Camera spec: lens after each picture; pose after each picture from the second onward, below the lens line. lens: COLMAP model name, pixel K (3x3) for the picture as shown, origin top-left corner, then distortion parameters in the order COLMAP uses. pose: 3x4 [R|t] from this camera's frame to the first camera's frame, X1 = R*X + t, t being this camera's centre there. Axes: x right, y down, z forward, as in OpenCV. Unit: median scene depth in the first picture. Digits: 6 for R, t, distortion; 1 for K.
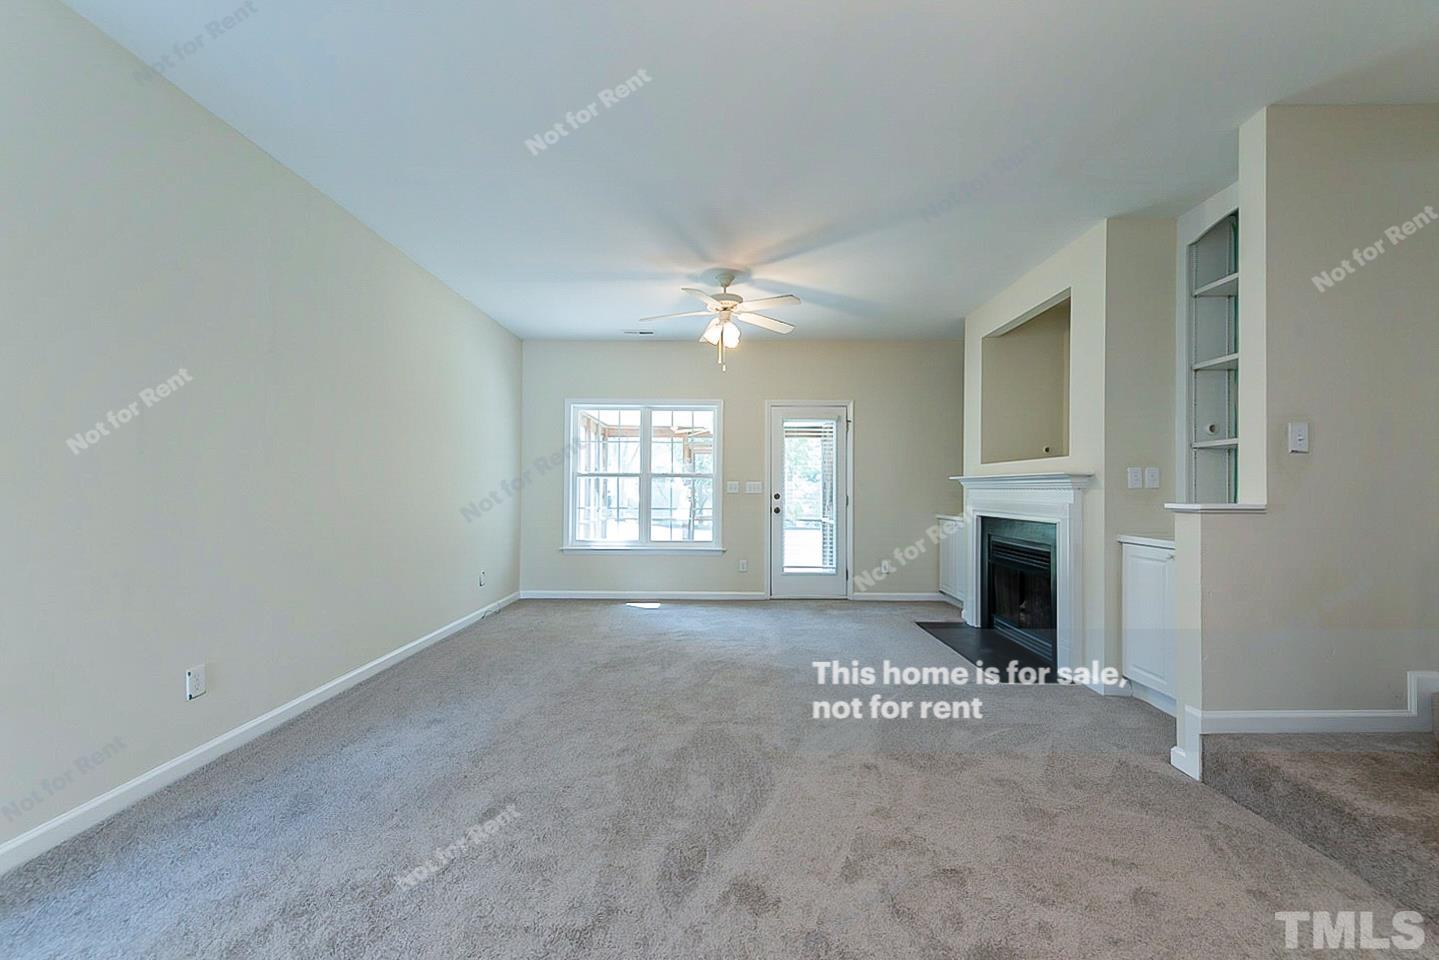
lens RADIAL K [[567.1, 0, 718.6], [0, 567.1, 483.3], [0, 0, 1]] dist [0.003092, -0.000097]
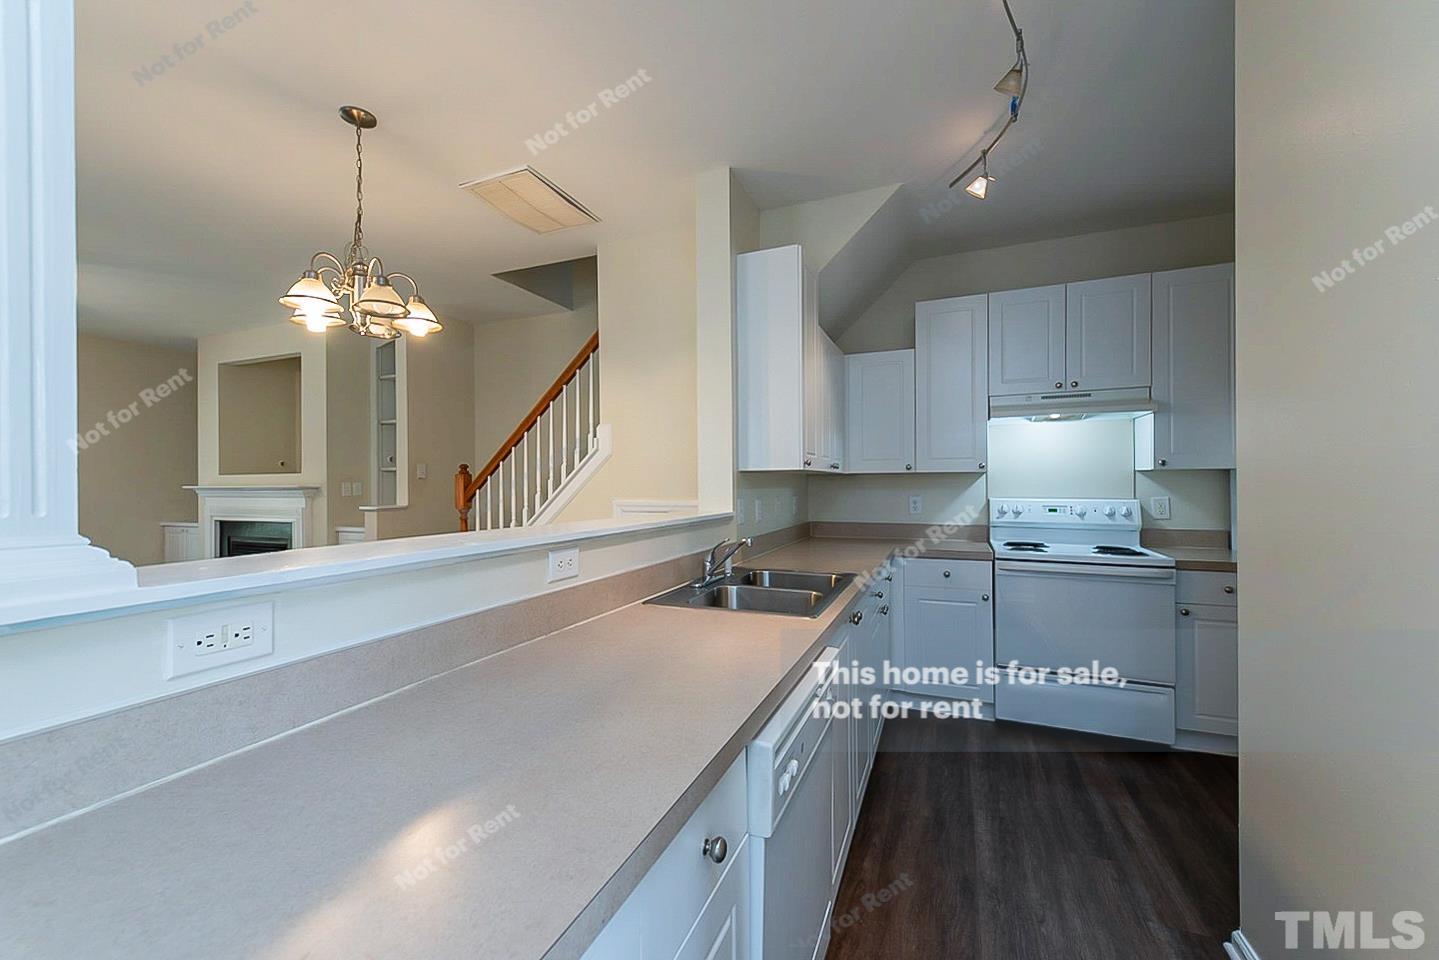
lens RADIAL K [[567.1, 0, 718.6], [0, 567.1, 483.3], [0, 0, 1]] dist [0.003092, -0.000097]
pose [[0.371929, -0.008450, 0.928223, -0.295949], [0.002139, 0.999964, 0.008247, -0.033379], [-0.928259, -0.001082, 0.371934, -0.468596]]
